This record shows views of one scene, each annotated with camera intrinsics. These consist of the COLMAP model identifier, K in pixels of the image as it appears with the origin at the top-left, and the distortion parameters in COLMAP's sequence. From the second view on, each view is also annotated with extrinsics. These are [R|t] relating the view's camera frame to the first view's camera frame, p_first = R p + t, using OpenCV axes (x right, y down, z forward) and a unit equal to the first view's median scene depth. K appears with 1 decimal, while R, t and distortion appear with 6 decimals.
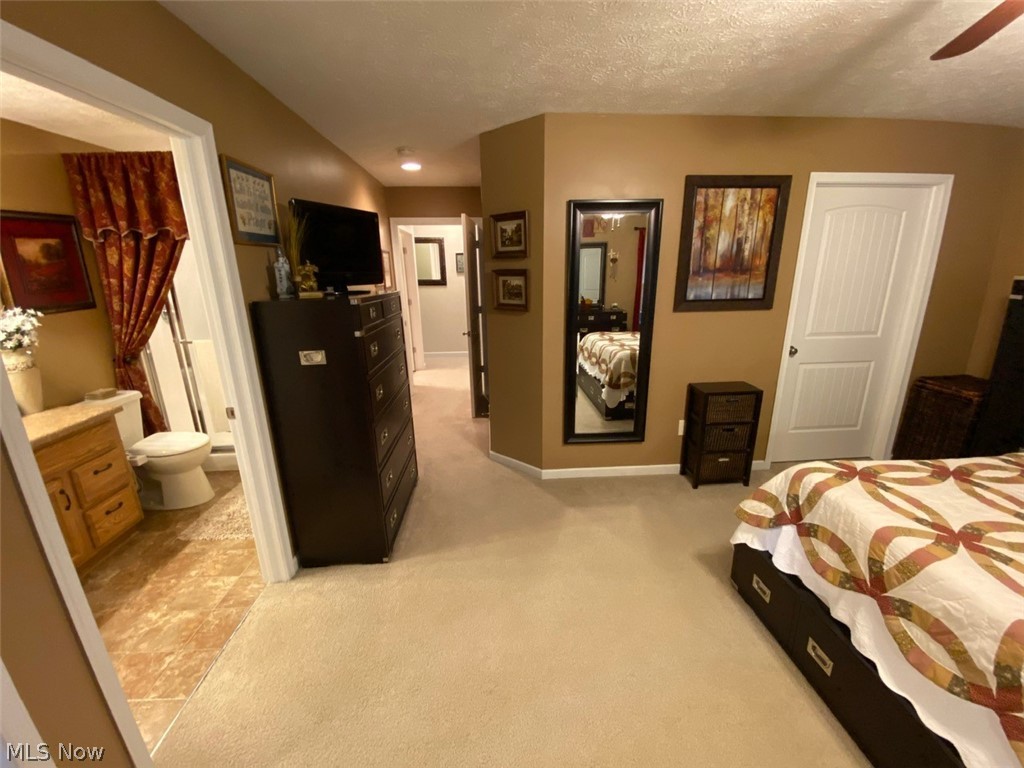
lens RADIAL K [[420.2, 0, 507.3], [0, 420.2, 390.6], [0, 0, 1]] dist [-0.017393, -0.004164]
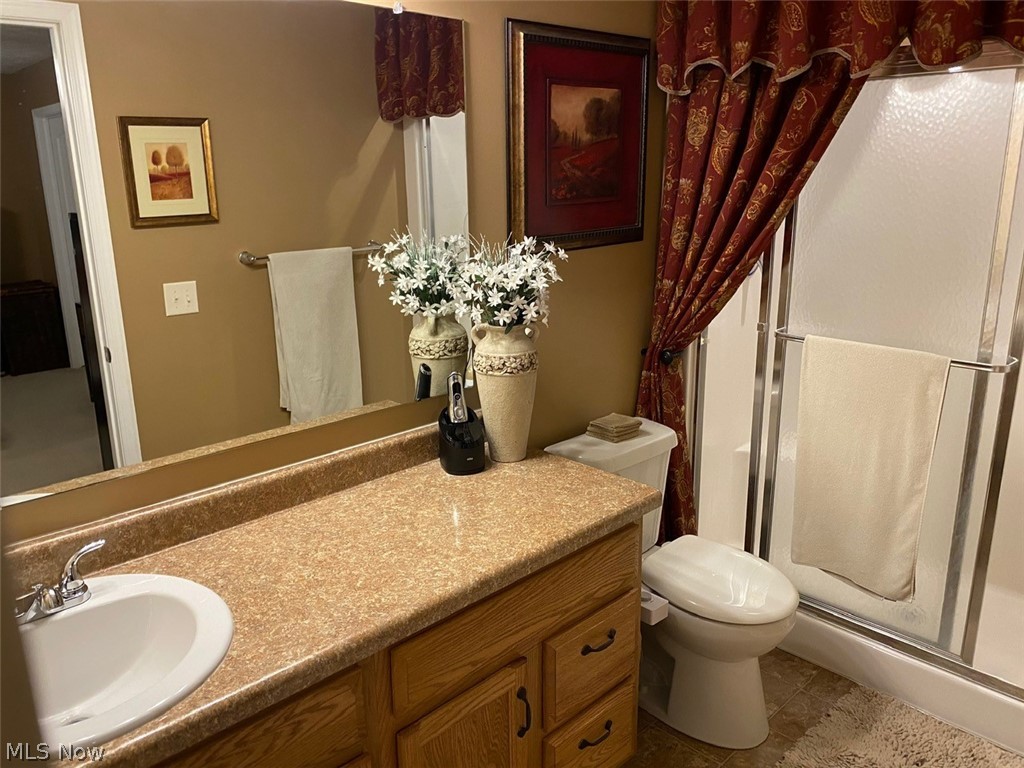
lens RADIAL K [[778.8, 0, 513.3], [0, 778.8, 381.5], [0, 0, 1]] dist [-0.002408, 0.002353]
pose [[0.658343, 0.198175, -0.726162, -0.440250], [-0.204494, 0.975525, 0.080832, -0.090362], [0.724408, 0.095280, 0.682755, 0.320454]]
